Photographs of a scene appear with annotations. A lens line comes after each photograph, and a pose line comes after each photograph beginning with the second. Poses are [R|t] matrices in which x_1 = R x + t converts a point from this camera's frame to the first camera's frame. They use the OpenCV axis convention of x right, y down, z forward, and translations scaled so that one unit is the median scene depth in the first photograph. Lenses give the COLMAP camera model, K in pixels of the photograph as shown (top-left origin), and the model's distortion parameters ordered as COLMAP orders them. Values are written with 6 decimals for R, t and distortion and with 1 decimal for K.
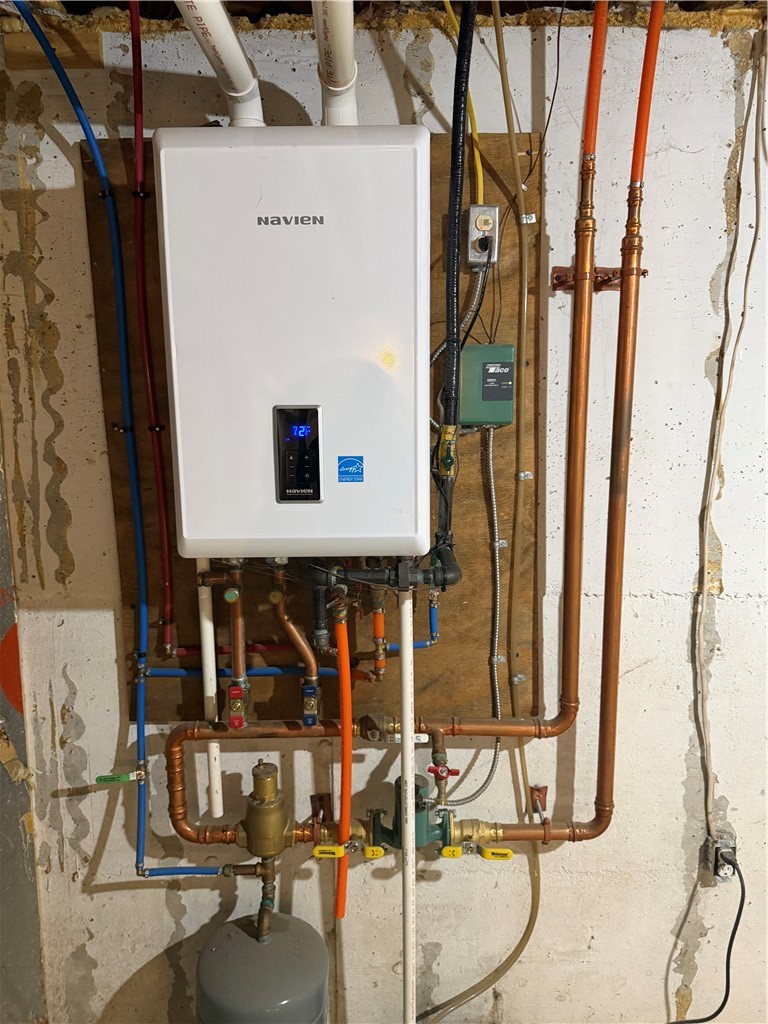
lens RADIAL K [[718.9, 0, 386.0], [0, 718.9, 505.4], [0, 0, 1]] dist [0.010110, -0.030752]
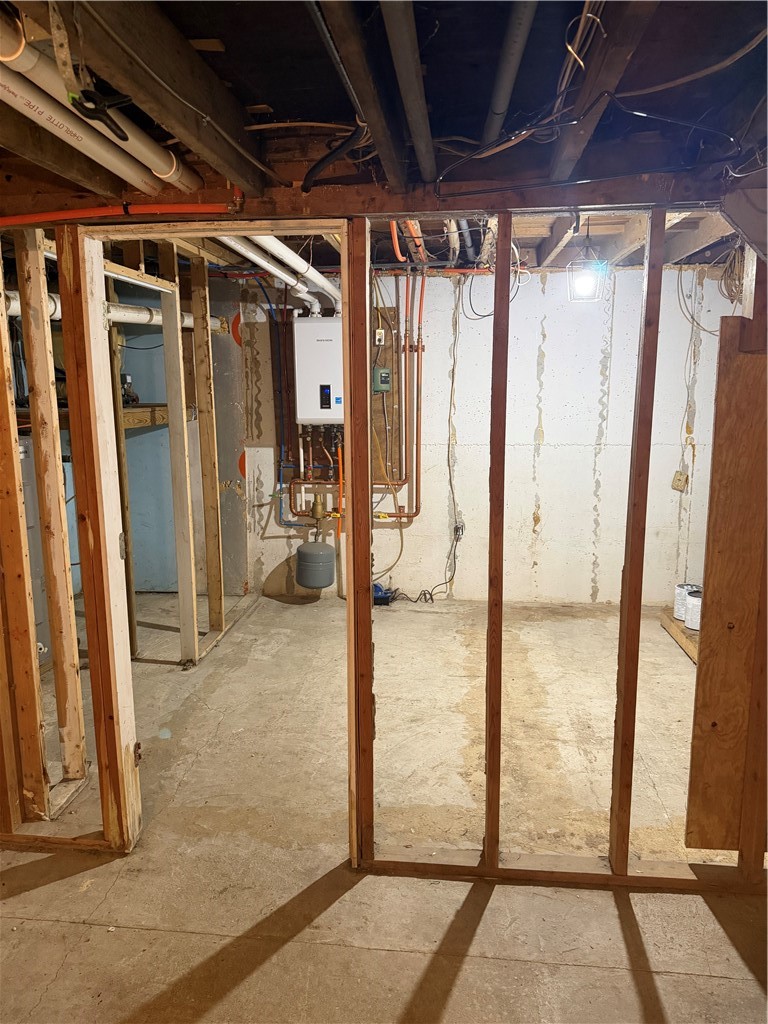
lens RADIAL K [[718.9, 0, 386.5], [0, 718.9, 515.8], [0, 0, 1]] dist [0.010110, -0.030752]
pose [[0.994451, 0.023493, -0.102547, 0.491798], [-0.020649, 0.999375, 0.028703, 0.359575], [0.103157, -0.026426, 0.994314, -2.274613]]
